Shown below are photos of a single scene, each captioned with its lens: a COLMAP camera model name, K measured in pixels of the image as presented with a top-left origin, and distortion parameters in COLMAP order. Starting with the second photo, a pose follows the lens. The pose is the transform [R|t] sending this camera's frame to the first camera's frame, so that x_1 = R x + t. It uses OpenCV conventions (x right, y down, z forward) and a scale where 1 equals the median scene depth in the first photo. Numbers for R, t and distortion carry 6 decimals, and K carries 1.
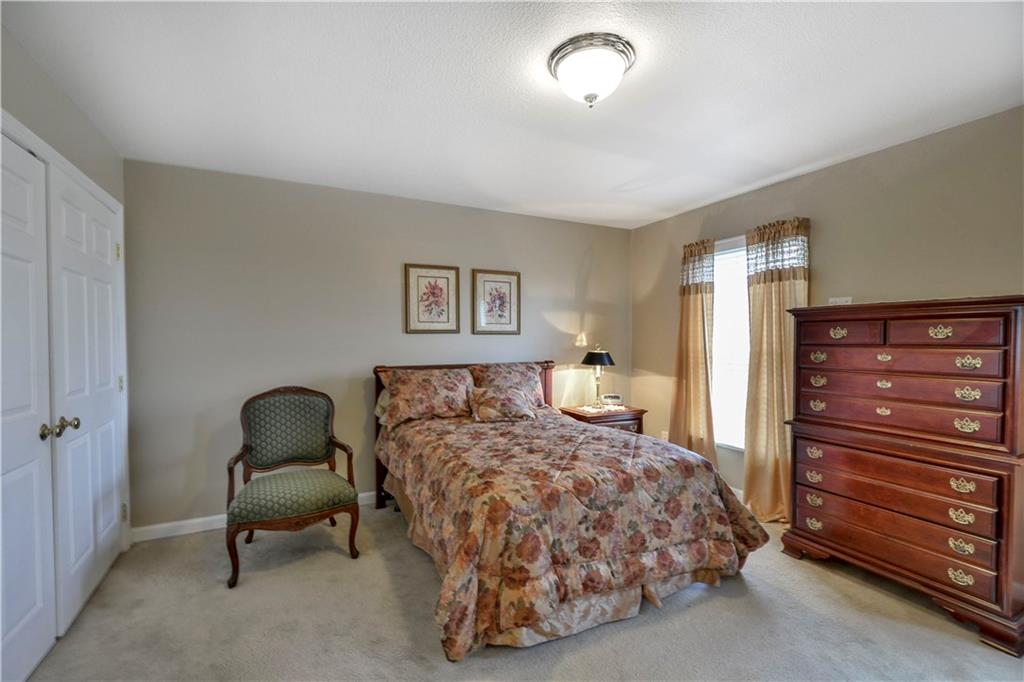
lens RADIAL K [[460.8, 0, 511.4], [0, 460.8, 345.1], [0, 0, 1]] dist [-0.001428, -0.003553]
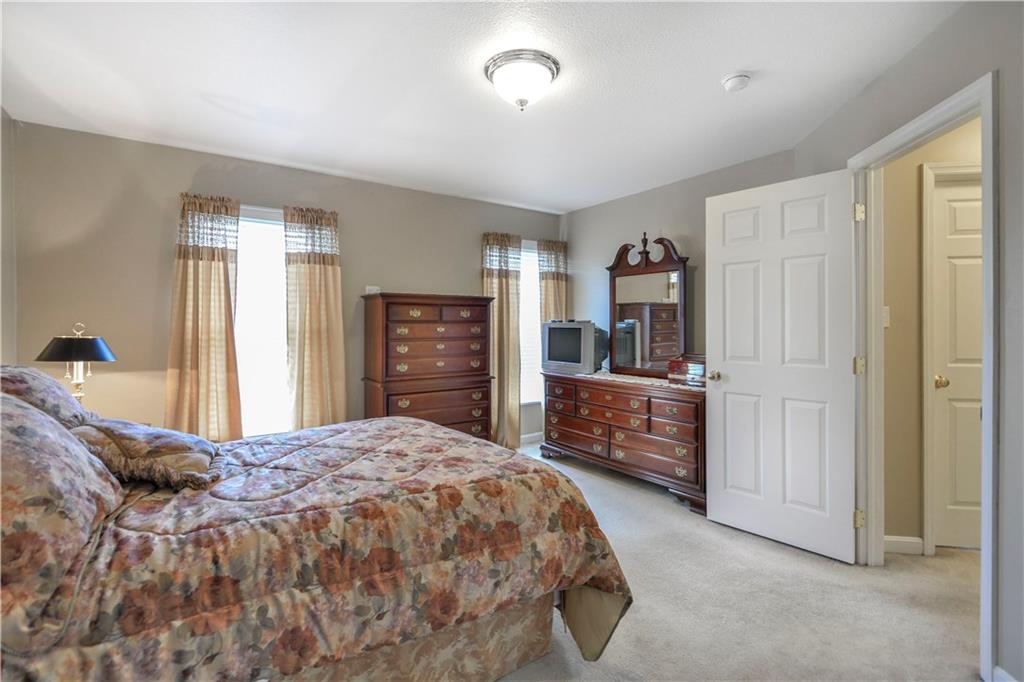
lens RADIAL K [[460.8, 0, 512.4], [0, 460.8, 320.3], [0, 0, 1]] dist [-0.001428, -0.003553]
pose [[-0.169765, 0.013577, 0.985391, -0.551604], [0.018625, 0.999771, -0.010566, 0.012533], [-0.985309, 0.016559, -0.169979, 0.725086]]
